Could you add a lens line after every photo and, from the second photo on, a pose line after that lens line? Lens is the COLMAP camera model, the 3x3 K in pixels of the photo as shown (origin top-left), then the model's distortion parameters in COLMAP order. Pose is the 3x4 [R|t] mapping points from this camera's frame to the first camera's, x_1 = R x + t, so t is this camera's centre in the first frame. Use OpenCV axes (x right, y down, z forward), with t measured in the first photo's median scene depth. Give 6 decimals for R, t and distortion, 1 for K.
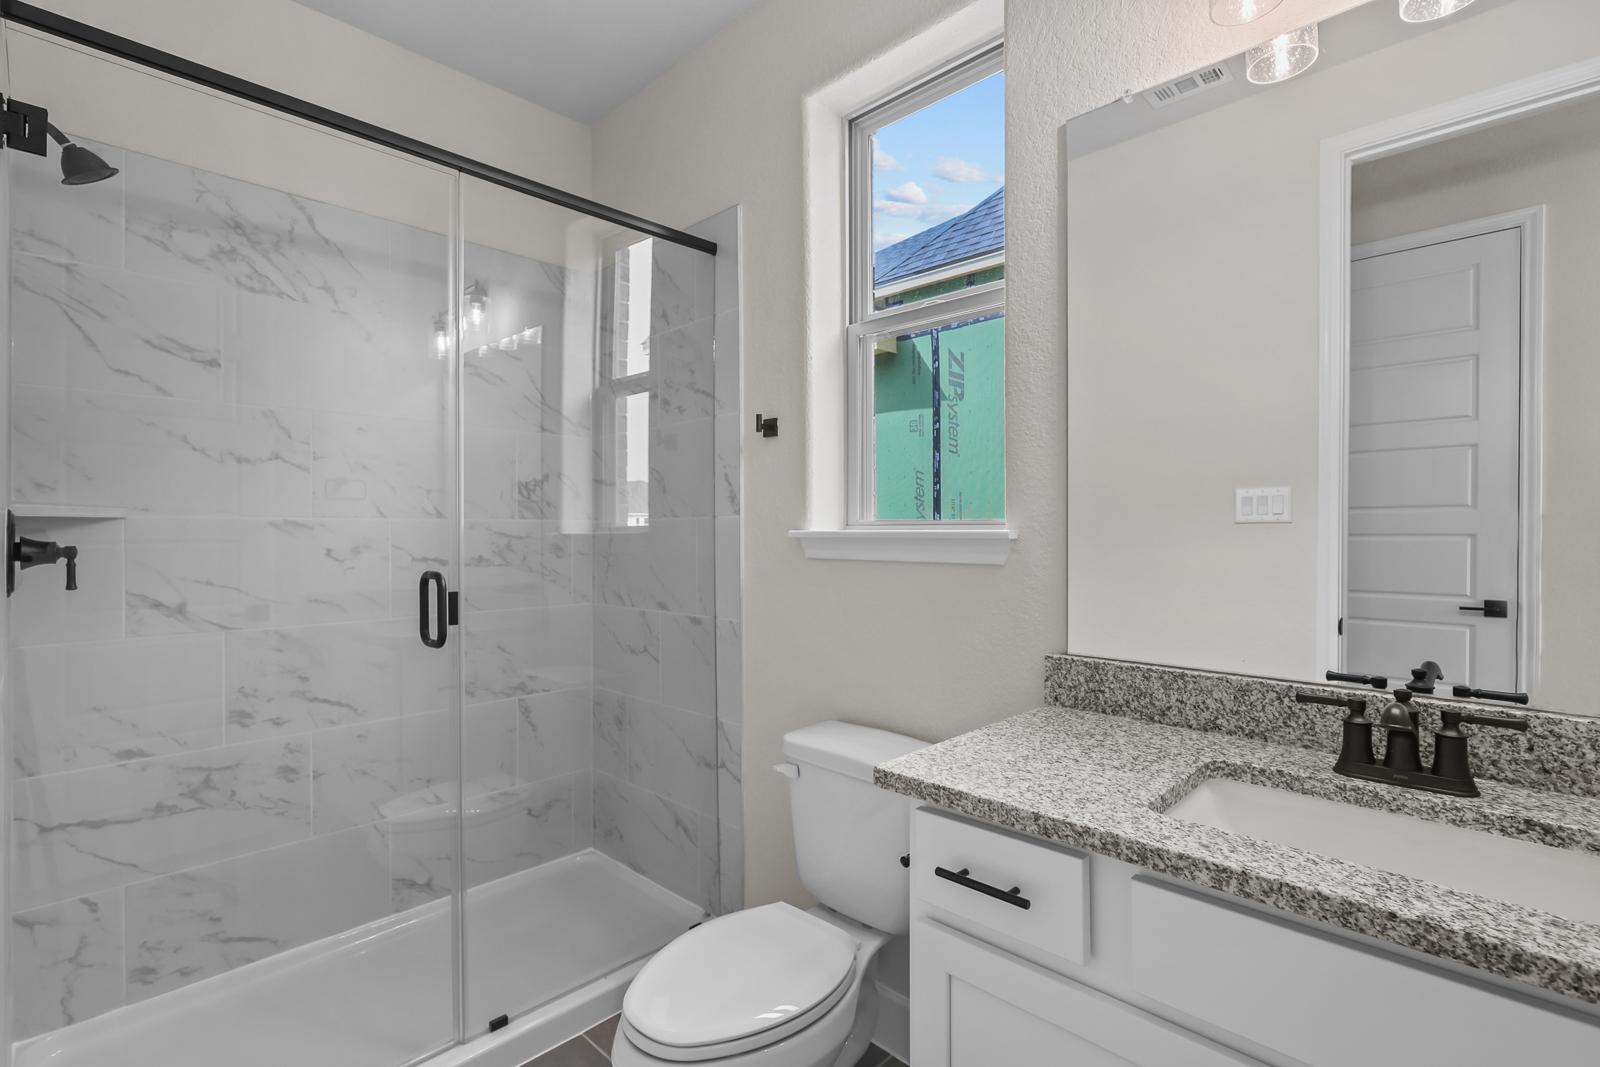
lens RADIAL K [[744.5, 0, 797.9], [0, 744.5, 532.8], [0, 0, 1]] dist [-0.000412, 0.000037]
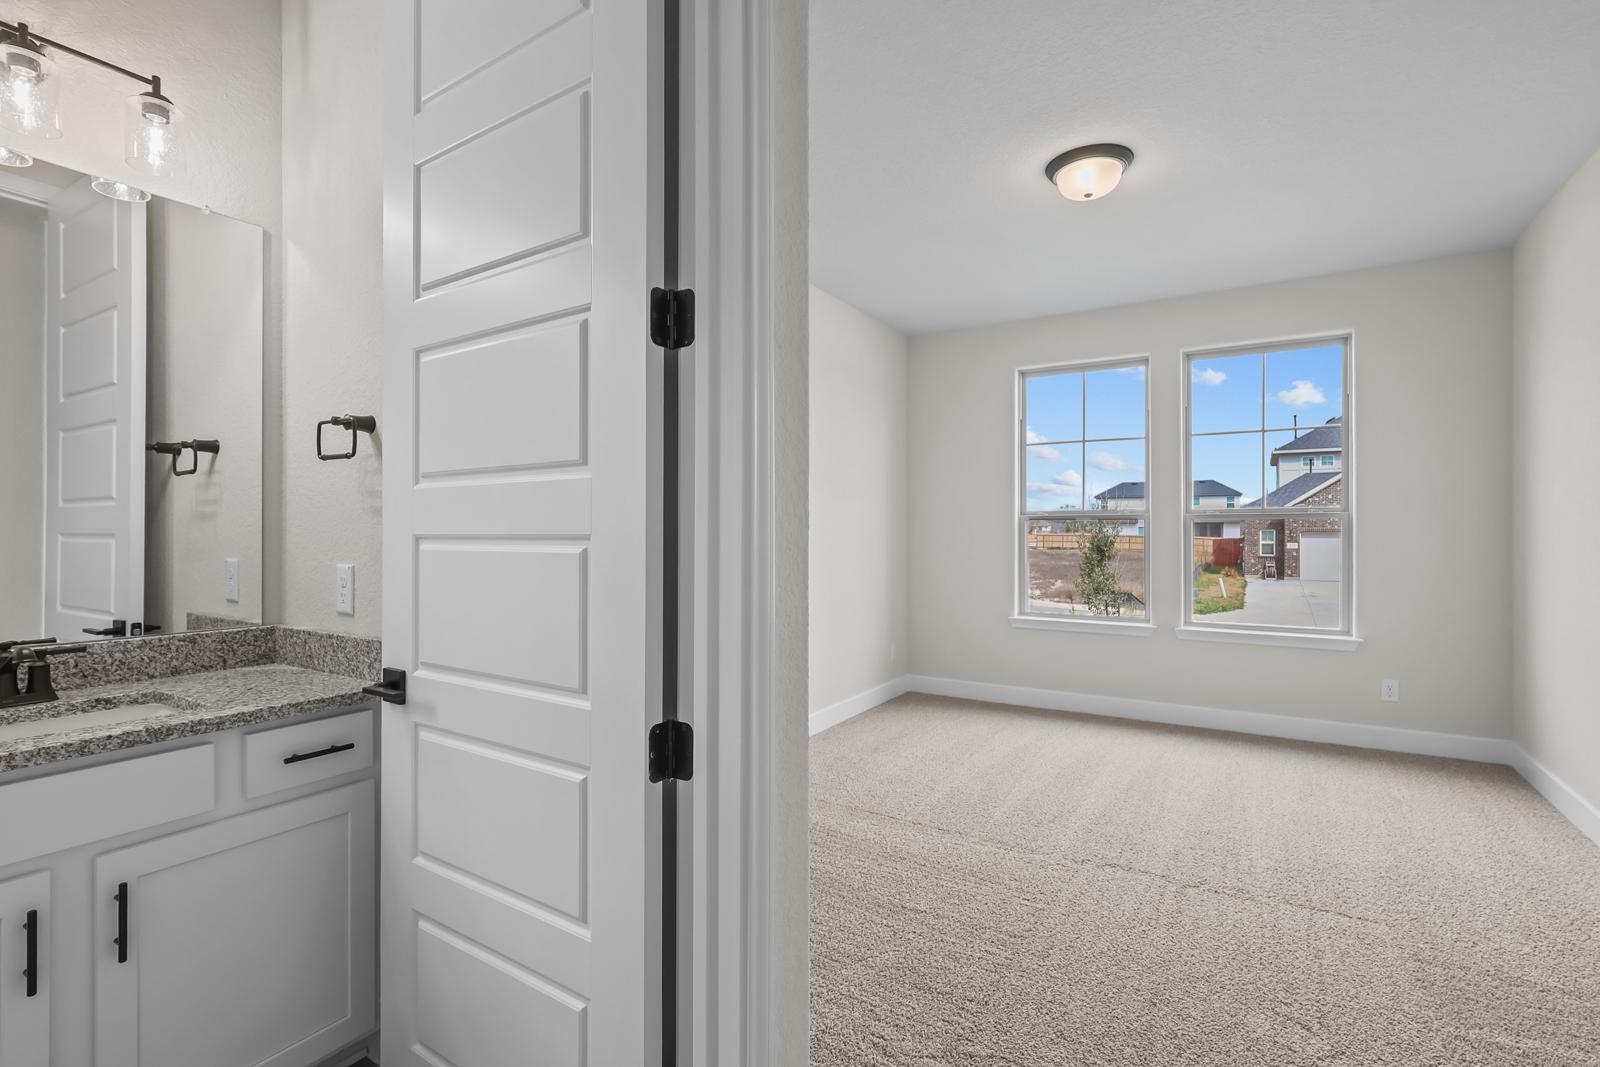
lens RADIAL K [[744.5, 0, 791.5], [0, 744.5, 531.2], [0, 0, 1]] dist [-0.000412, 0.000037]
pose [[-0.214827, 0.004332, 0.976643, -0.970541], [0.005668, 0.999979, -0.003188, 0.008680], [-0.976636, 0.004850, -0.214847, -0.190614]]
